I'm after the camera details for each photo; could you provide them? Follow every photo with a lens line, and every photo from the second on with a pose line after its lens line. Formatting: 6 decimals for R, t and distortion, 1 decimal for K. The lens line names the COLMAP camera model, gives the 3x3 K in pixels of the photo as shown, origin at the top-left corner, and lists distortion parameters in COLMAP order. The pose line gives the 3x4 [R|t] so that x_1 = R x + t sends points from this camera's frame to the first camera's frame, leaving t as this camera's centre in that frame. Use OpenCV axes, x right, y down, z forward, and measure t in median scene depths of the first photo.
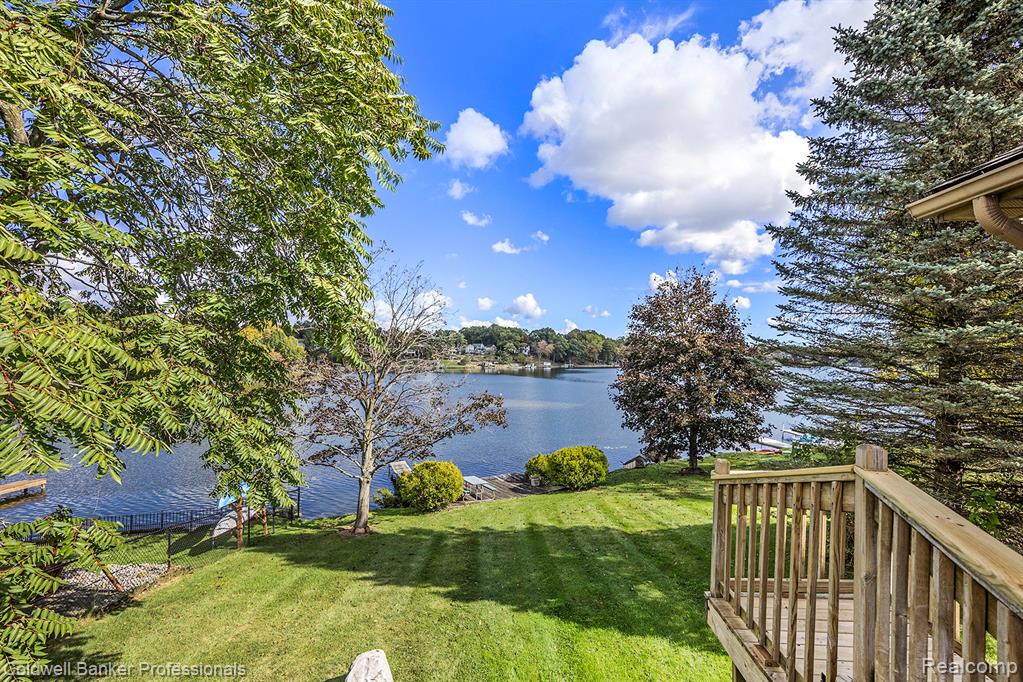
lens RADIAL K [[427.1, 0, 509.8], [0, 427.1, 348.7], [0, 0, 1]] dist [-0.001254, 0.000109]
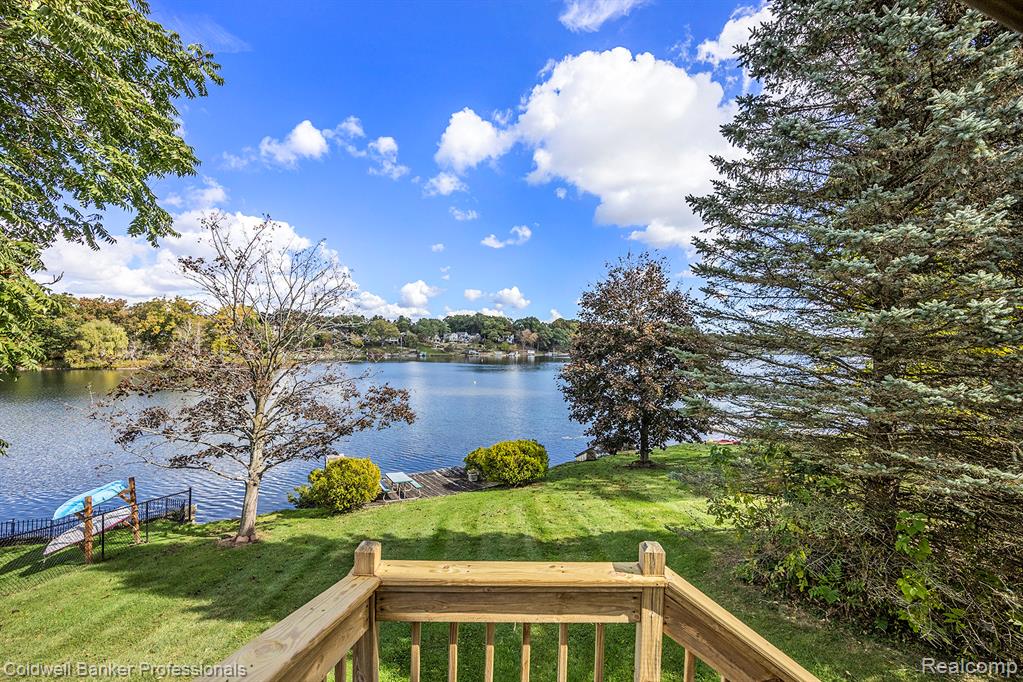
lens RADIAL K [[409.9, 0, 511.5], [0, 409.9, 341.0], [0, 0, 1]] dist [0.002431, 0.000764]
pose [[0.999801, 0.005756, 0.019080, 0.147556], [-0.005920, 0.999946, 0.008506, 0.001533], [-0.019030, -0.008617, 0.999782, 0.107088]]
